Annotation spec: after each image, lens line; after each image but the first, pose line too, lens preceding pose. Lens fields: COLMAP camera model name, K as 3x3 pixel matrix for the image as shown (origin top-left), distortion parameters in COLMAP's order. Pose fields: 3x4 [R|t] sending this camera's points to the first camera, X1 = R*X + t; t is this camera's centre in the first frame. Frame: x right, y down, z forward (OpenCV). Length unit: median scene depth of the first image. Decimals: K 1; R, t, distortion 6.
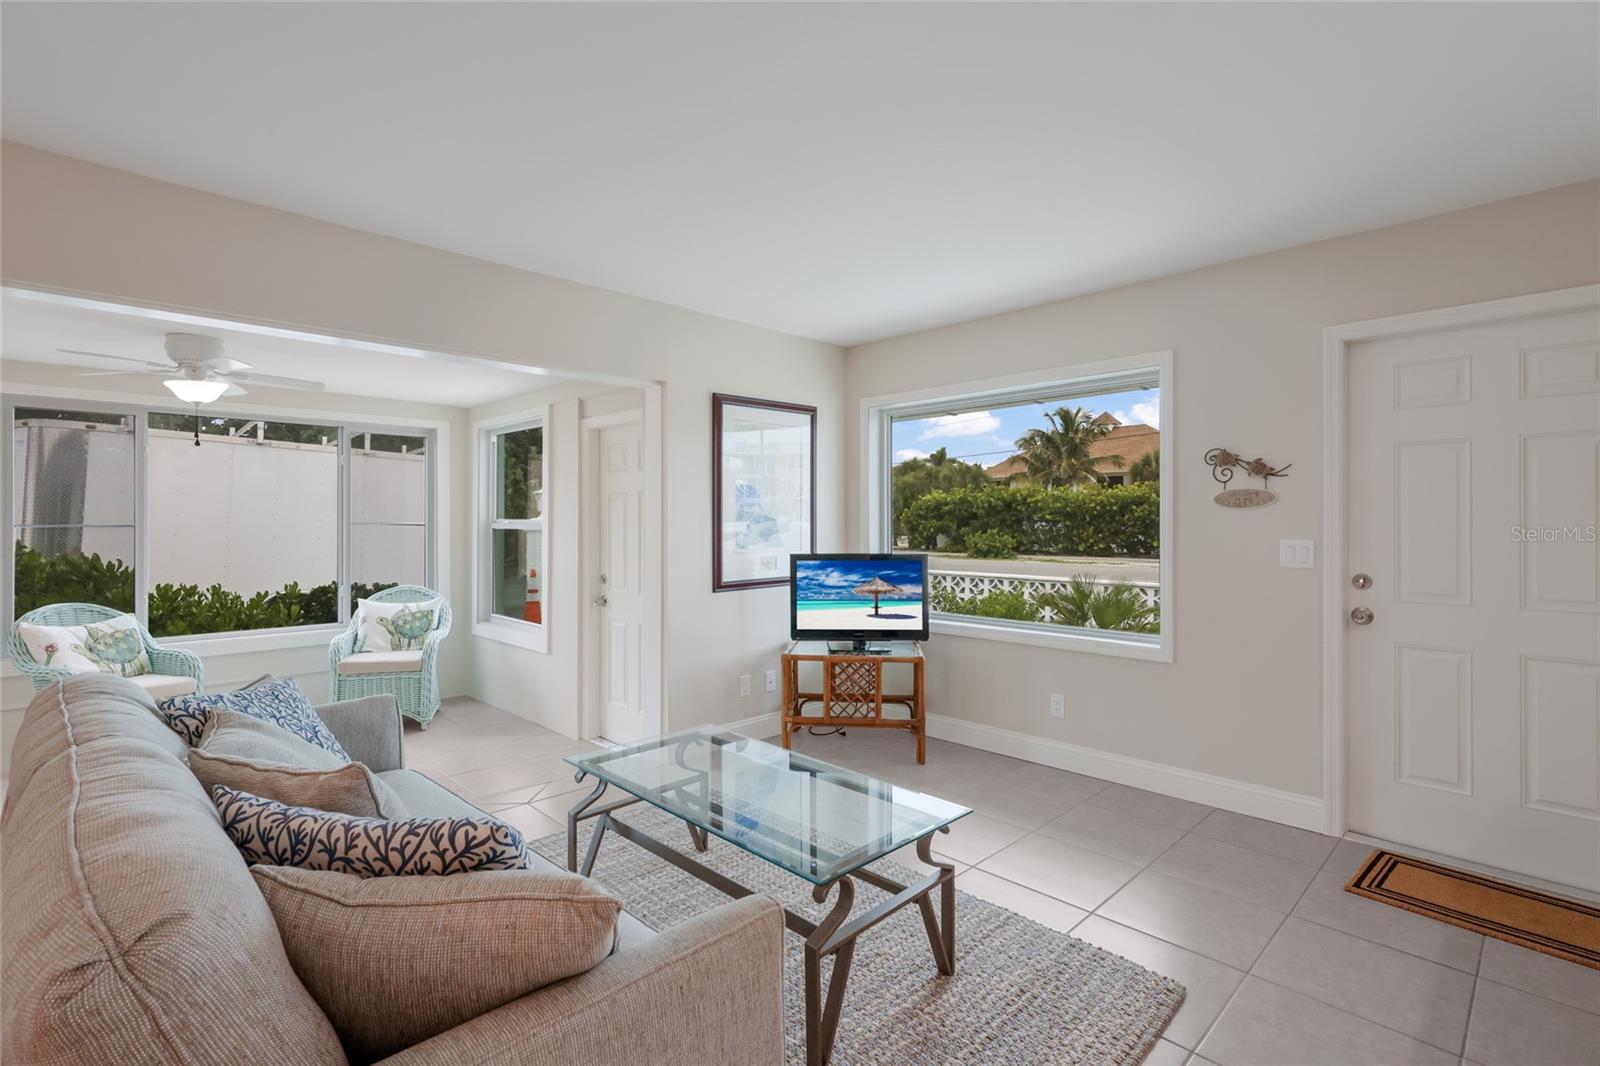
lens RADIAL K [[740.3, 0, 803.0], [0, 740.3, 520.2], [0, 0, 1]] dist [0.002458, 0.000180]
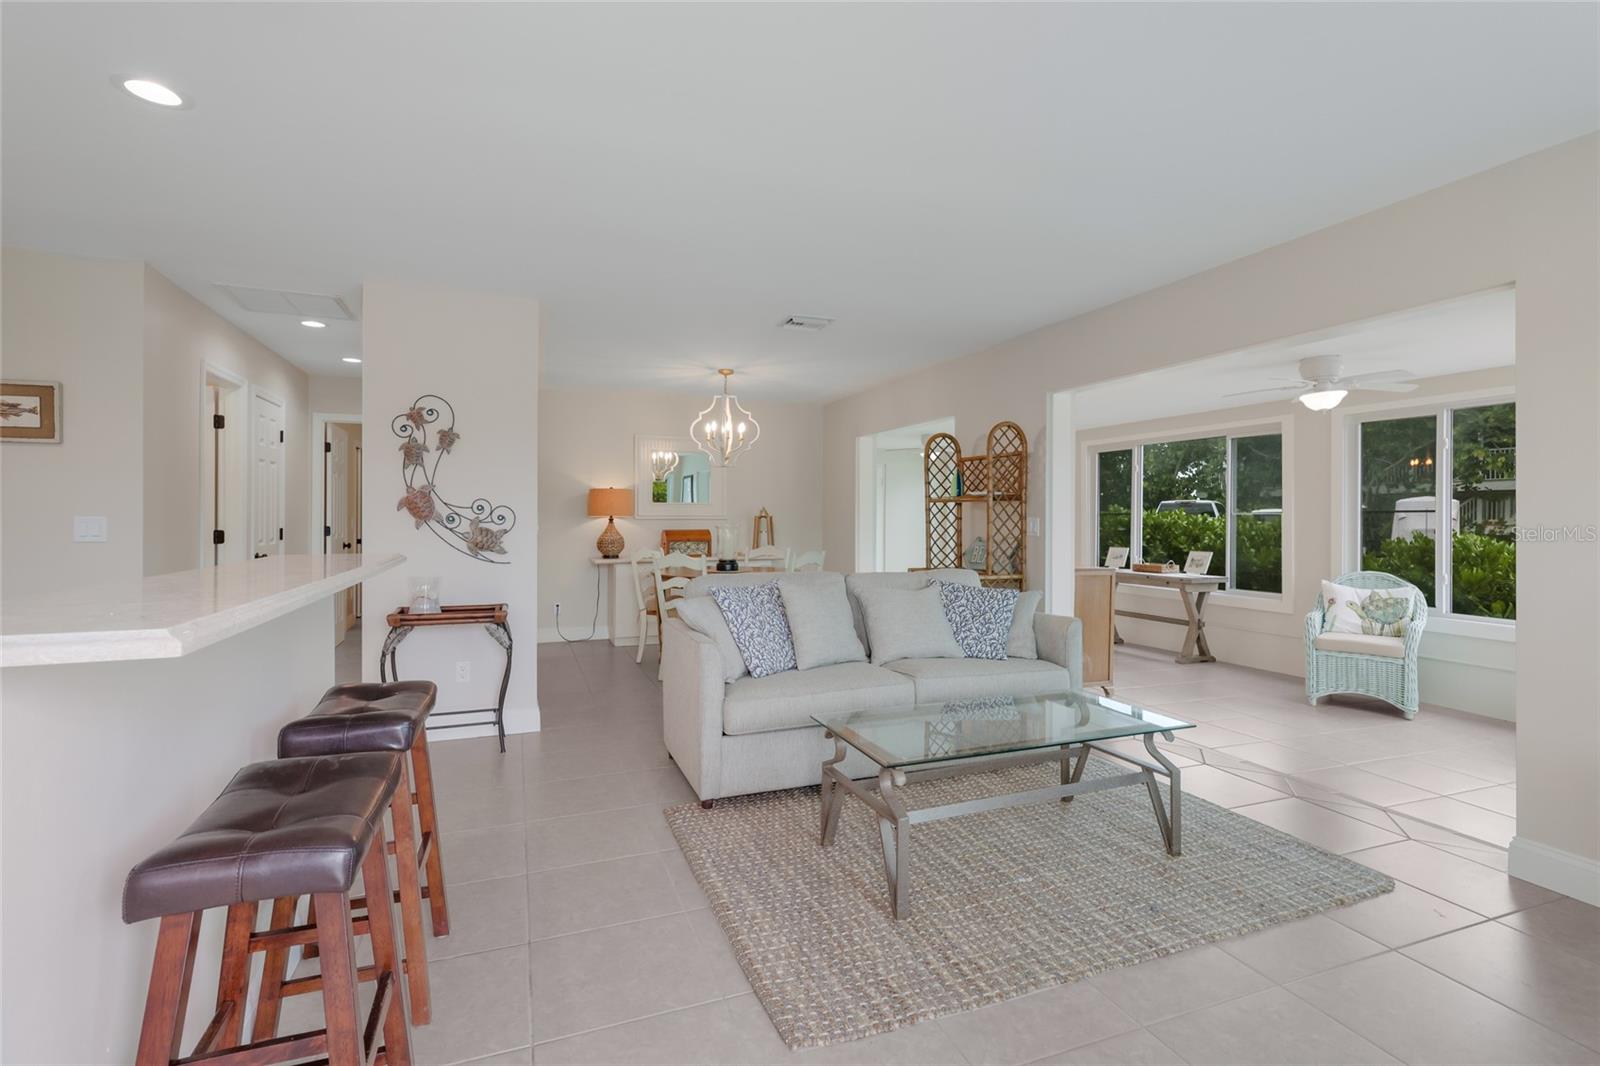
lens RADIAL K [[749.1, 0, 802.3], [0, 749.1, 514.4], [0, 0, 1]] dist [0.000221, -0.000030]
pose [[-0.404965, -0.001909, -0.914330, 0.612822], [-0.000006, 0.999998, -0.002086, 0.016704], [0.914332, -0.000840, -0.404964, 0.648682]]
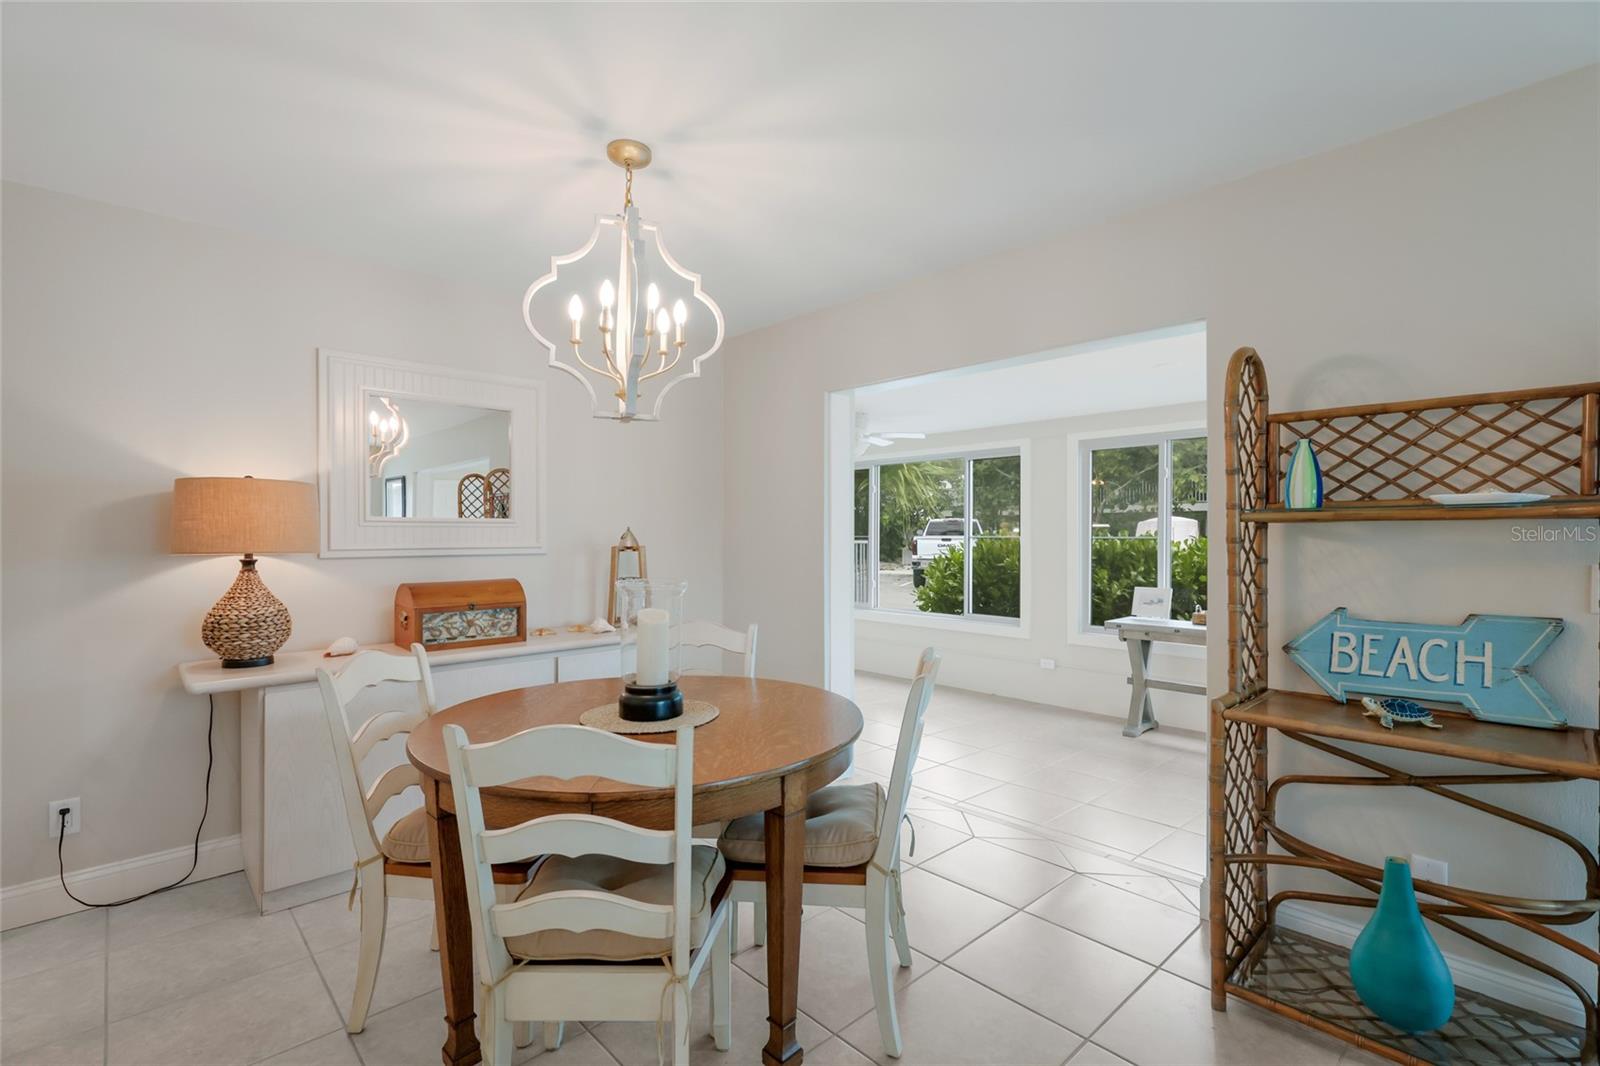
lens RADIAL K [[734.1, 0, 799.5], [0, 734.1, 536.9], [0, 0, 1]] dist [0.001827, 0.000249]
pose [[-0.031370, 0.006296, -0.999488, -0.167423], [0.001291, 0.999980, 0.006259, -0.000459], [0.999507, -0.001094, -0.031377, 0.042565]]
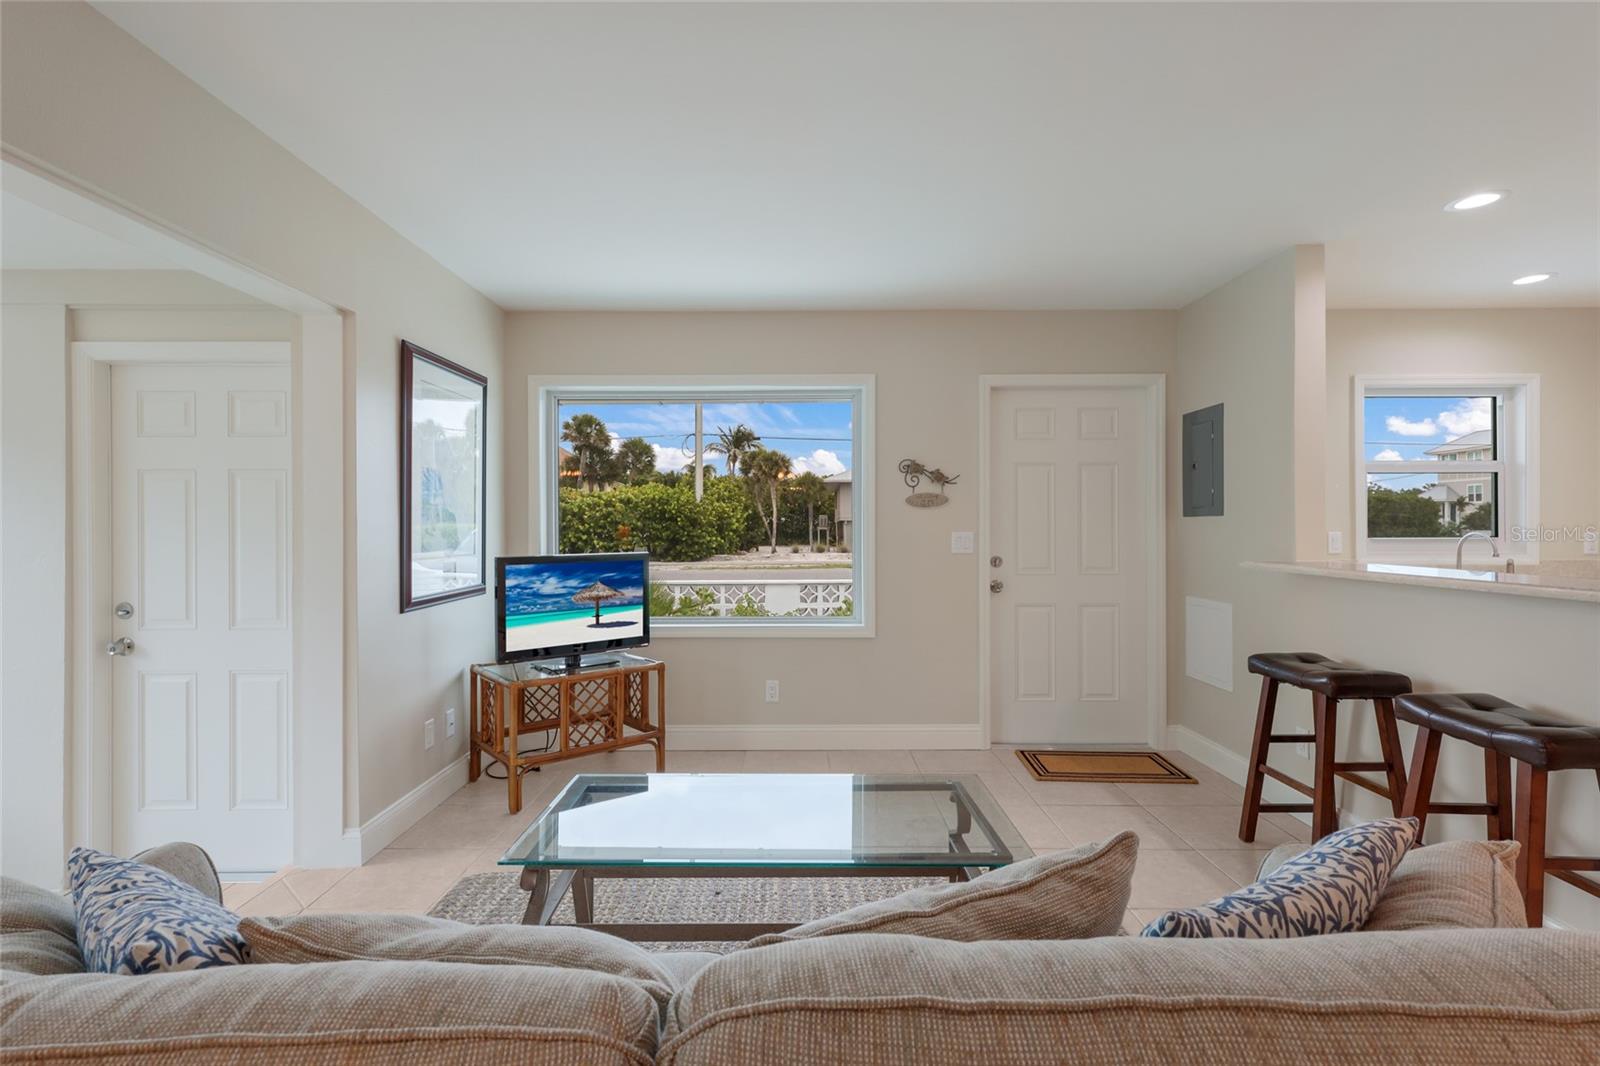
lens RADIAL K [[749.0, 0, 793.6], [0, 749.0, 527.5], [0, 0, 1]] dist [0.002742, 0.000183]
pose [[0.705607, -0.001586, 0.708602, -0.367208], [0.000566, 0.999998, 0.001675, 0.011524], [-0.708603, -0.000781, 0.705607, 0.202563]]
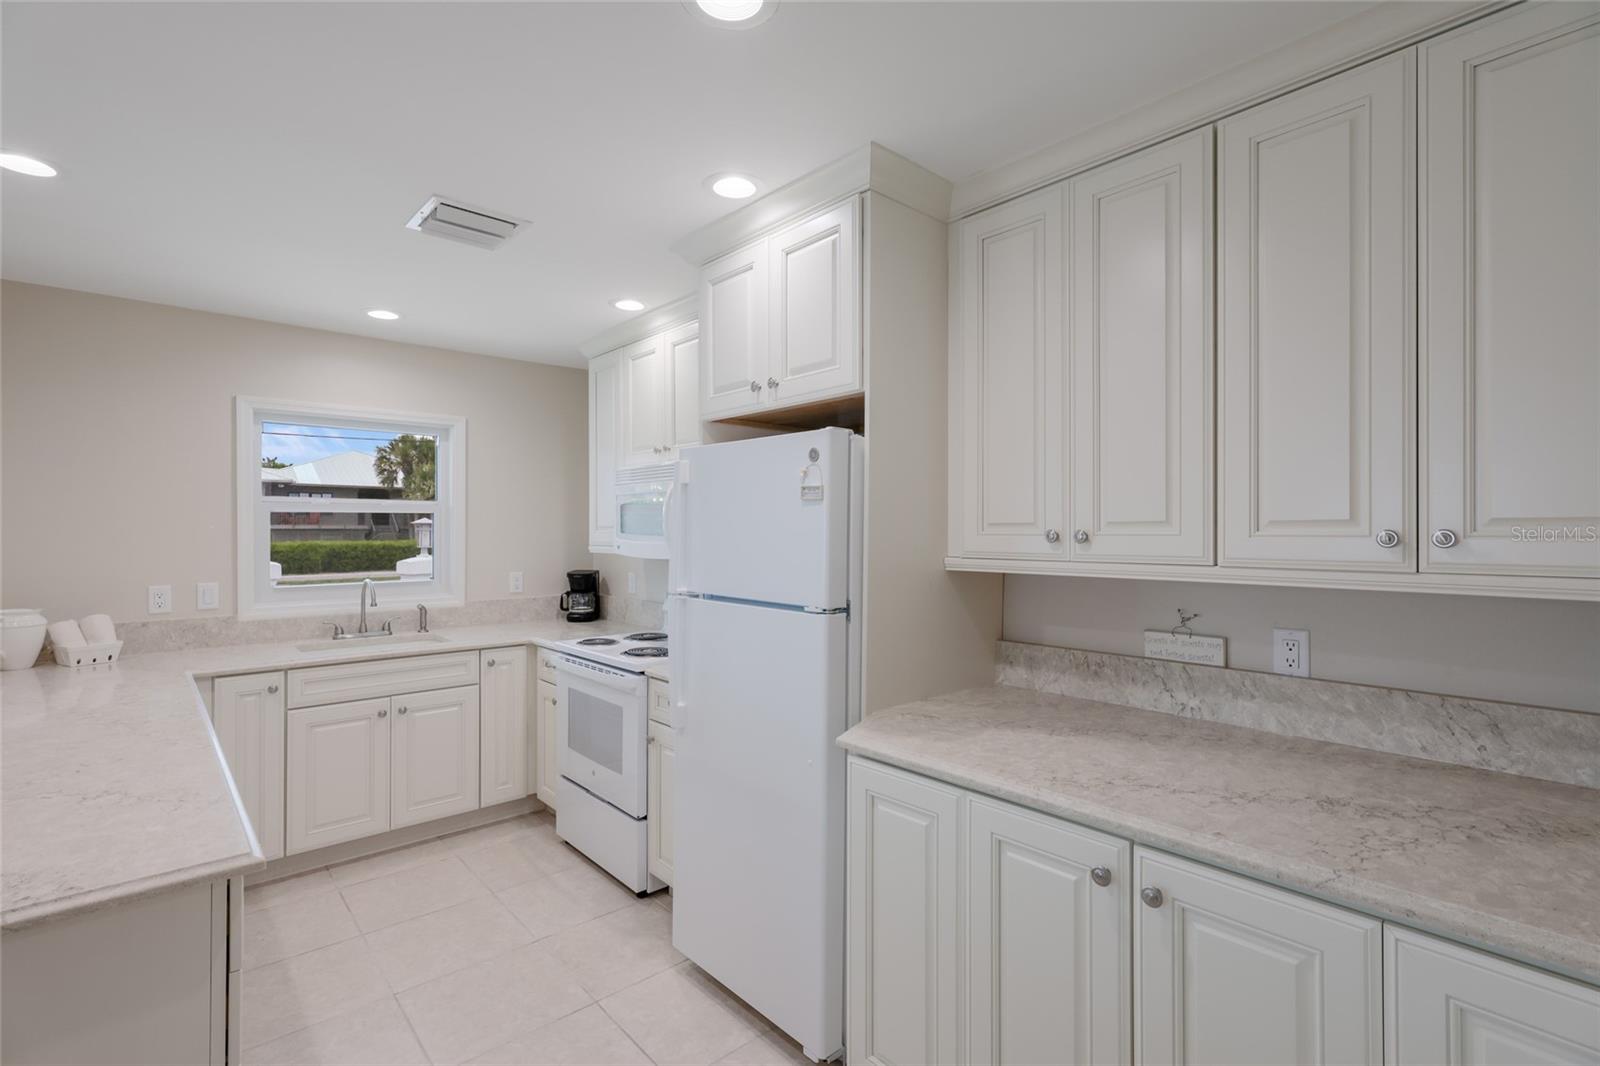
lens RADIAL K [[731.7, 0, 800.2], [0, 731.7, 530.9], [0, 0, 1]] dist [0.002441, 0.001013]
pose [[0.046143, 0.002297, 0.998932, 0.074009], [-0.000563, 0.999997, -0.002274, -0.035937], [-0.998935, -0.000458, 0.046144, -0.285644]]
